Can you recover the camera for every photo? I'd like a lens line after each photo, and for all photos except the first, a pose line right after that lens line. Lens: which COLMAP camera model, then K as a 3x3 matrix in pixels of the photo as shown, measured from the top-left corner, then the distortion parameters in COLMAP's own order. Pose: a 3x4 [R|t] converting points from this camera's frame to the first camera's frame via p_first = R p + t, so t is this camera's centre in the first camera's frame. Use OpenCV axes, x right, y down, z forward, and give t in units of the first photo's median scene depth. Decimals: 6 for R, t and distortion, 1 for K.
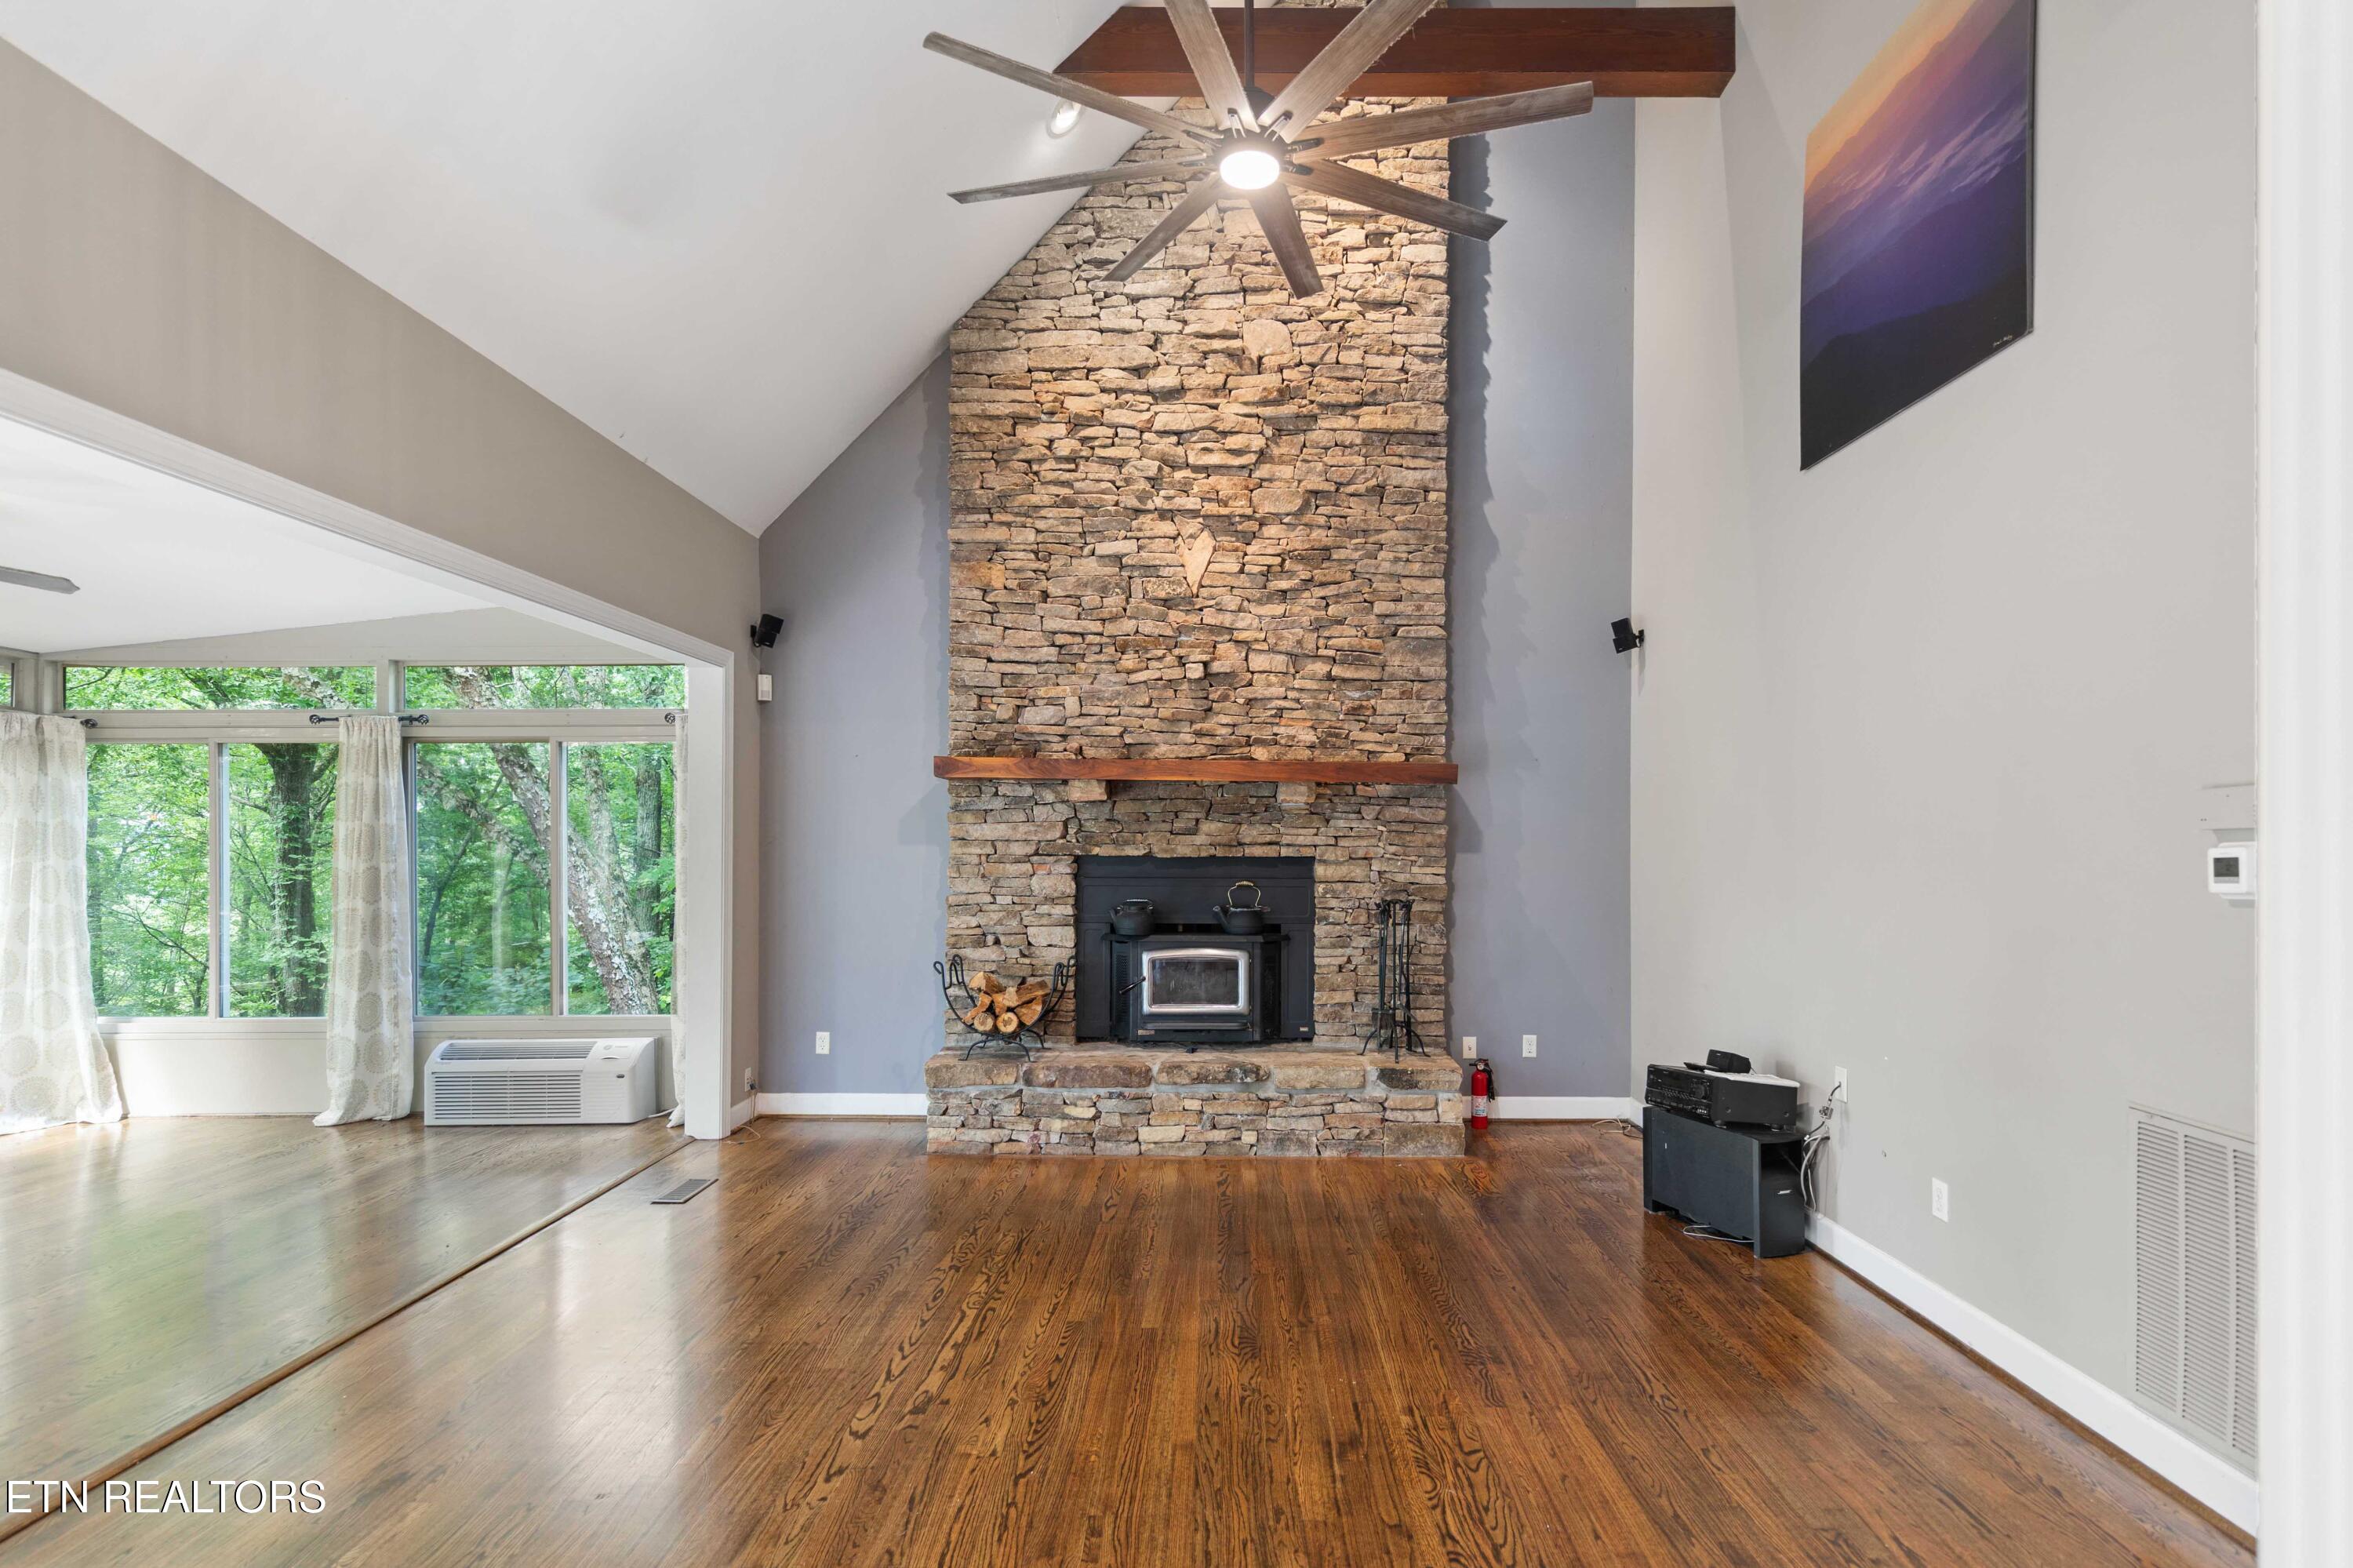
lens RADIAL K [[1199.3, 0, 1219.9], [0, 1199.3, 842.3], [0, 0, 1]] dist [0.001531, 0.000576]
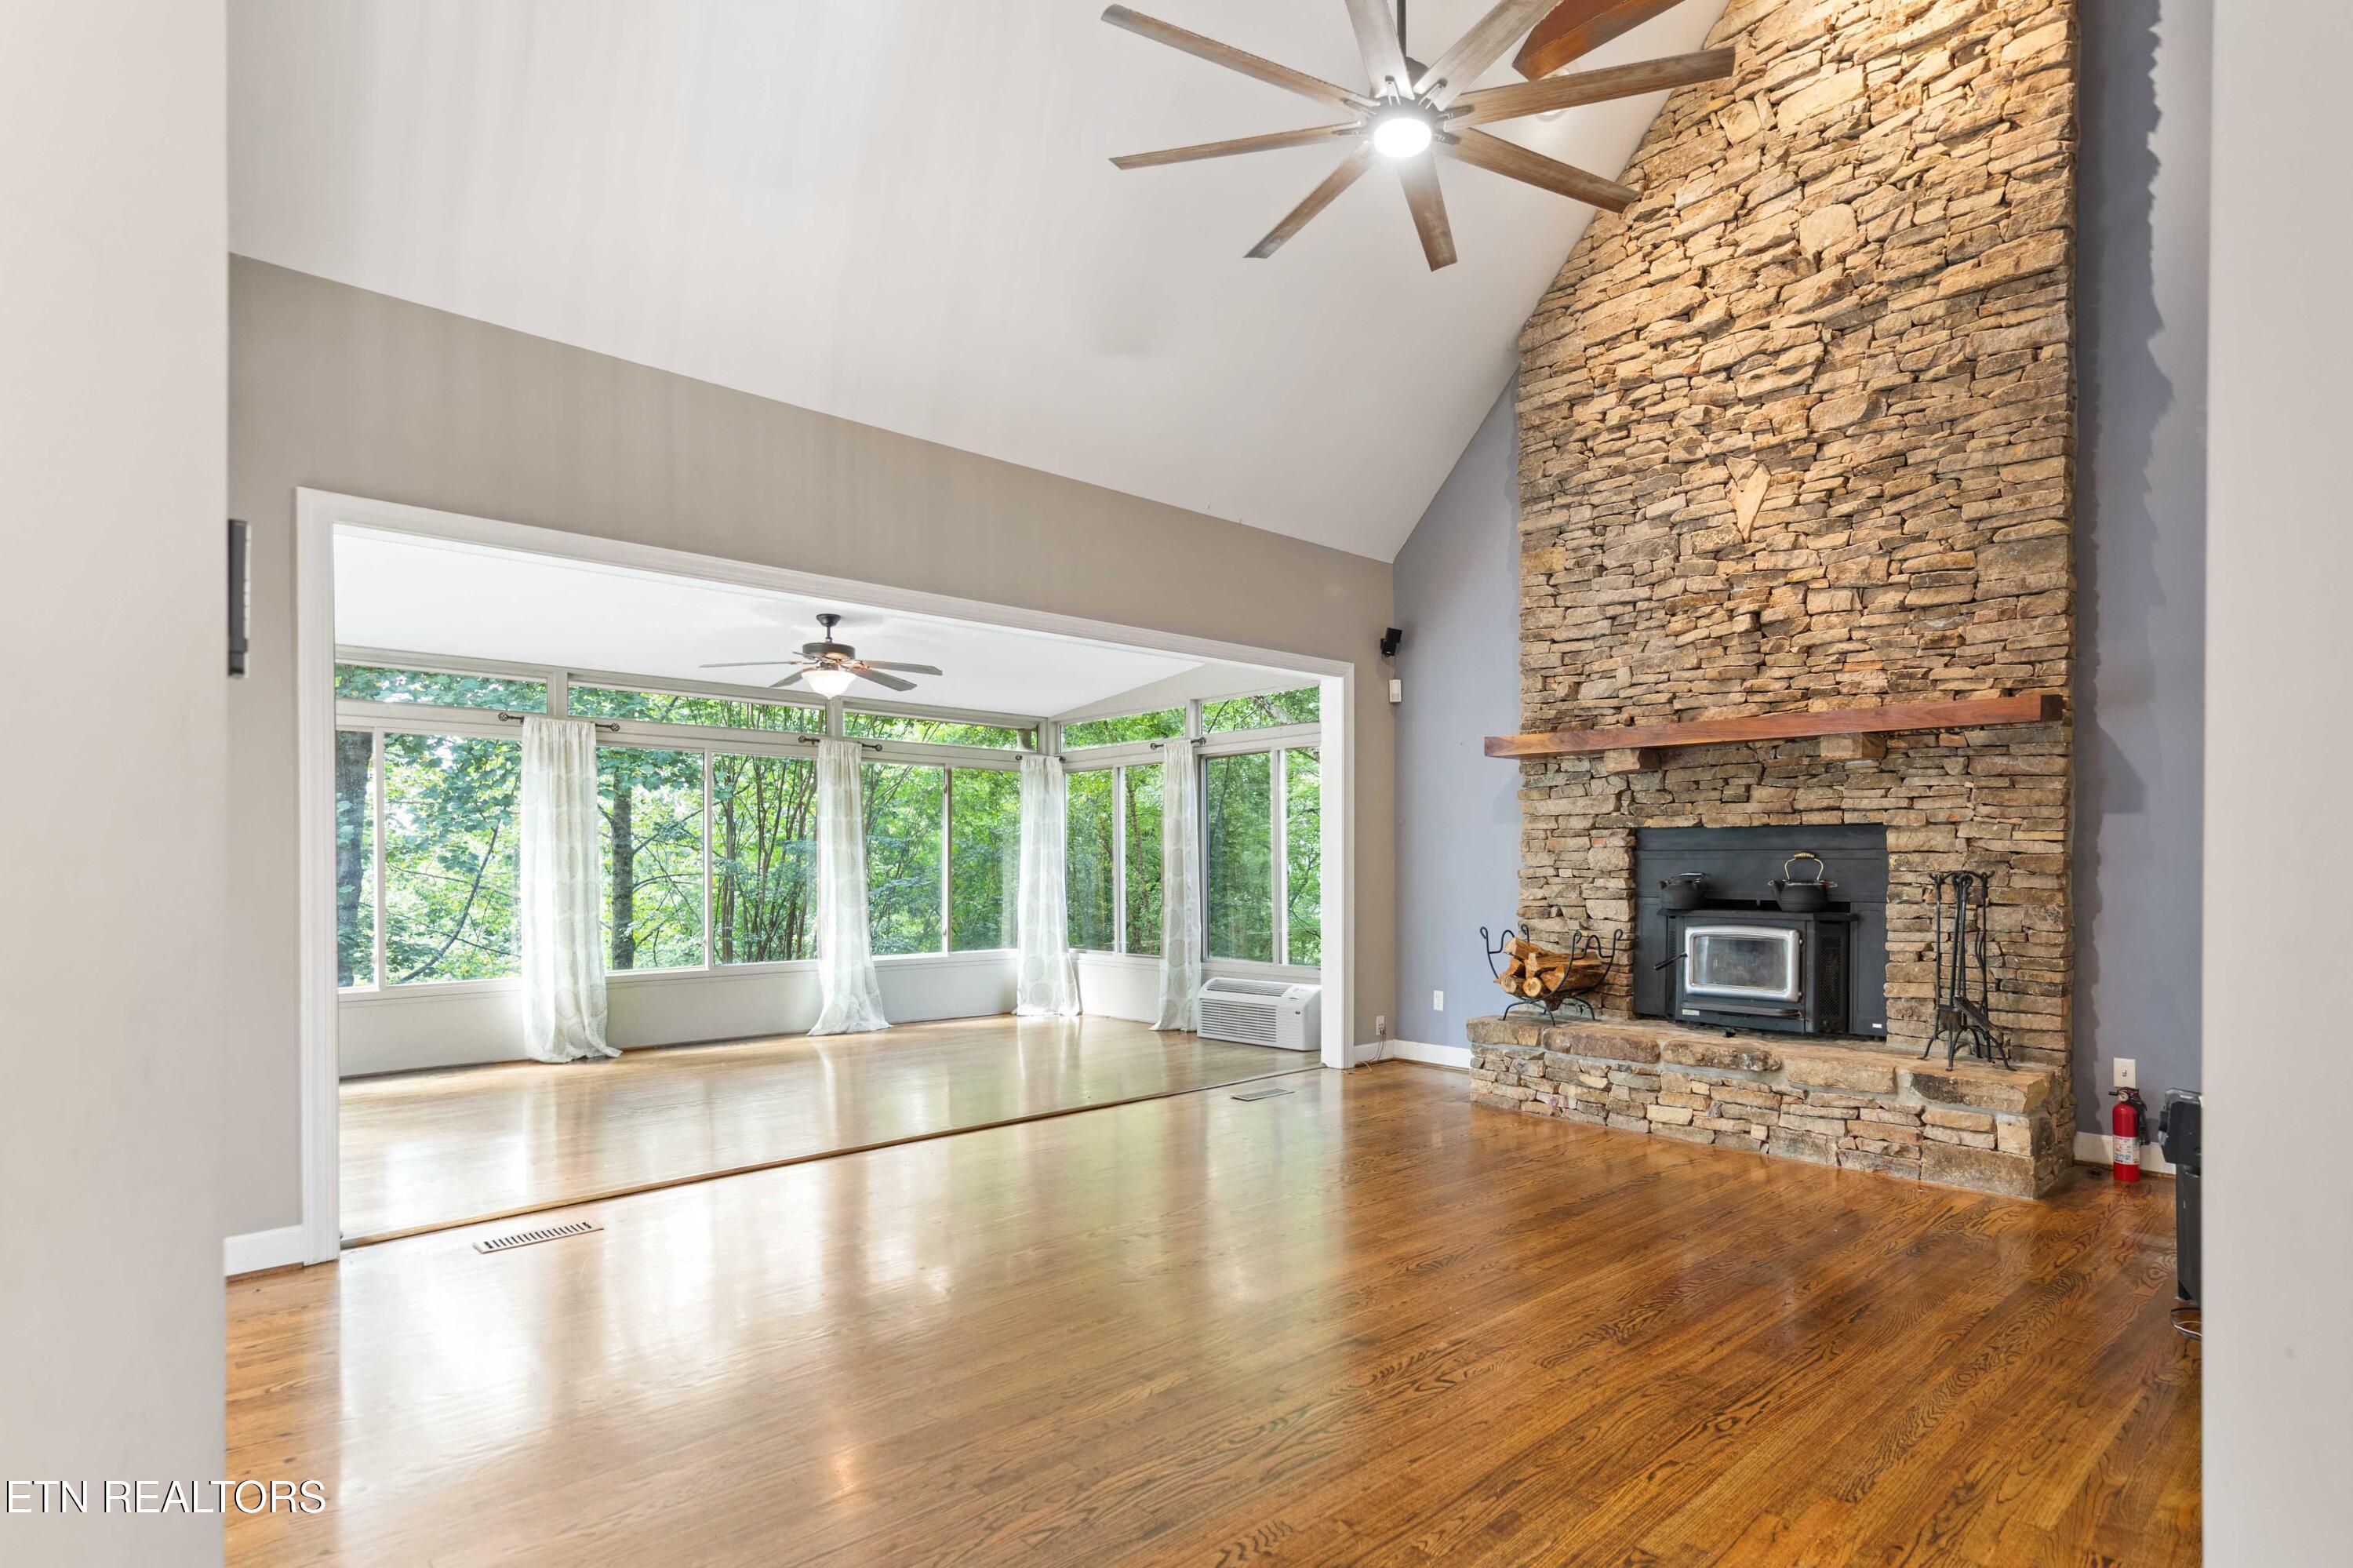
lens RADIAL K [[1212.6, 0, 1292.8], [0, 1212.6, 872.4], [0, 0, 1]] dist [0.003086, -0.000218]
pose [[0.706116, 0.001053, -0.708096, 0.391116], [0.004373, 0.999973, 0.005847, 0.040421], [0.708083, -0.007225, 0.706092, 0.100496]]
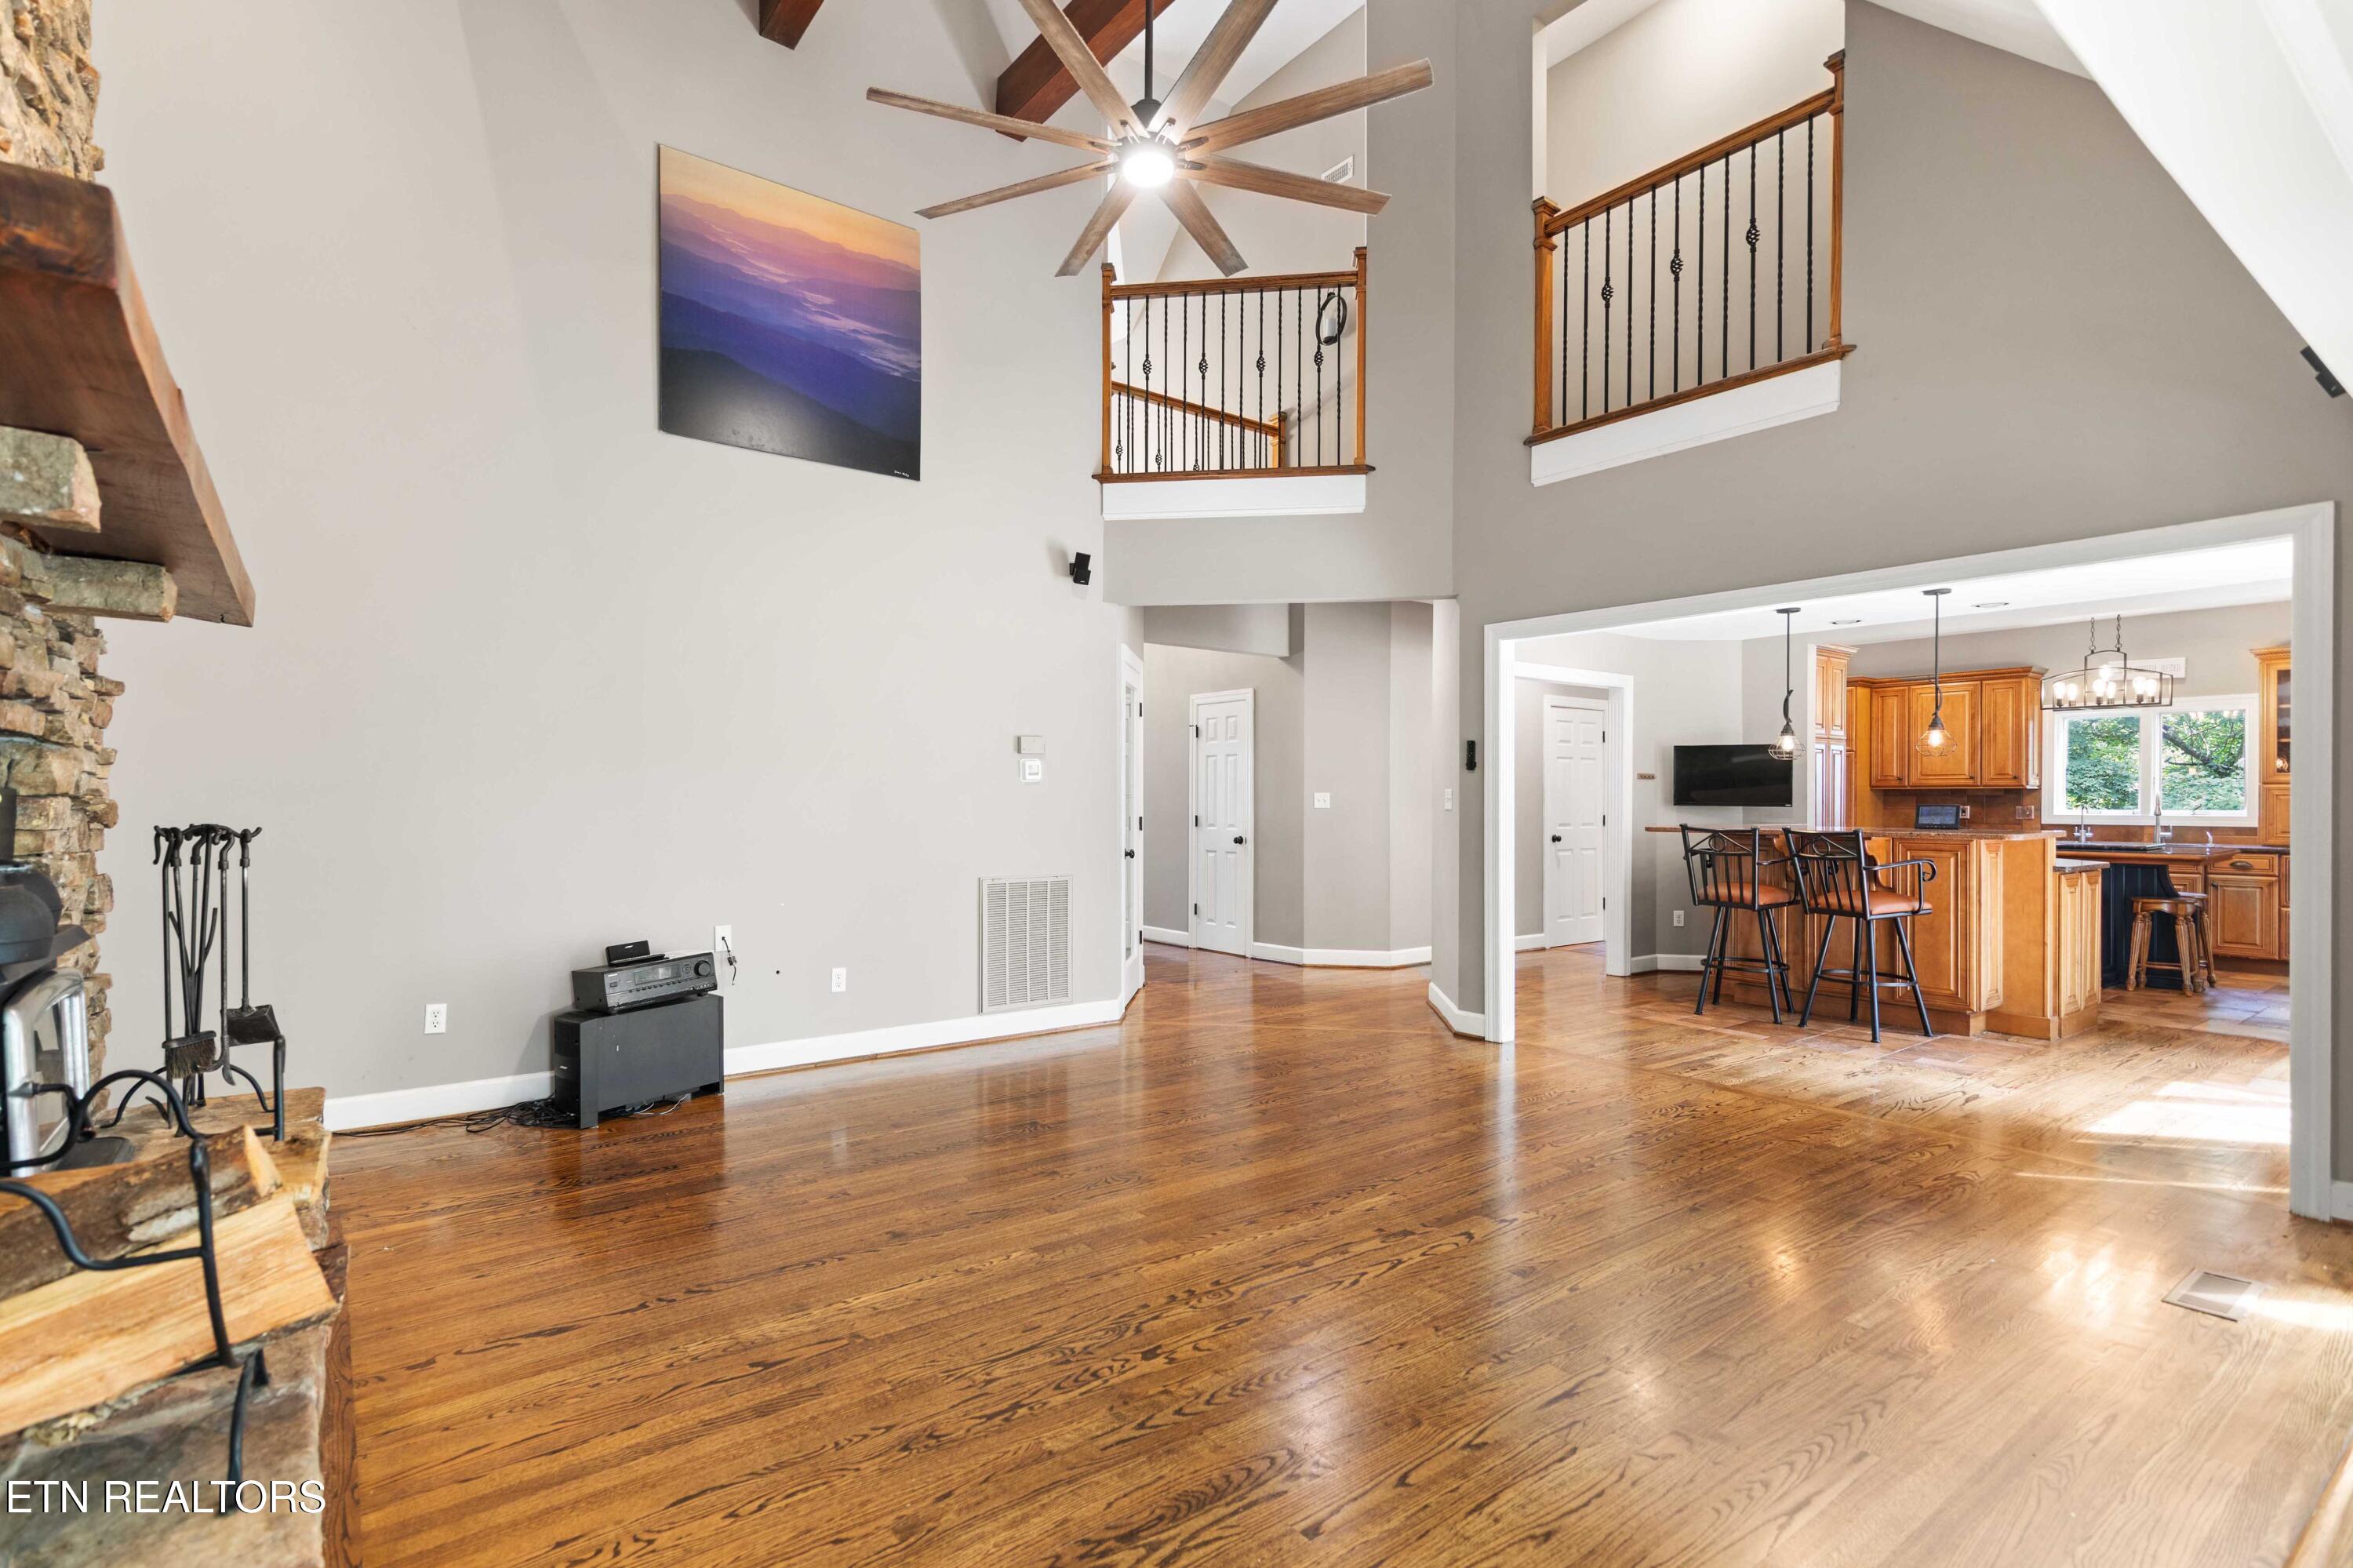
lens RADIAL K [[1108.1, 0, 1111.3], [0, 1108.1, 797.1], [0, 0, 1]] dist [0.000803, 0.000121]
pose [[-0.575286, -0.002821, 0.817947, -0.474303], [-0.002432, 0.999996, 0.001738, 0.032325], [-0.817948, -0.000990, -0.575291, 0.919844]]
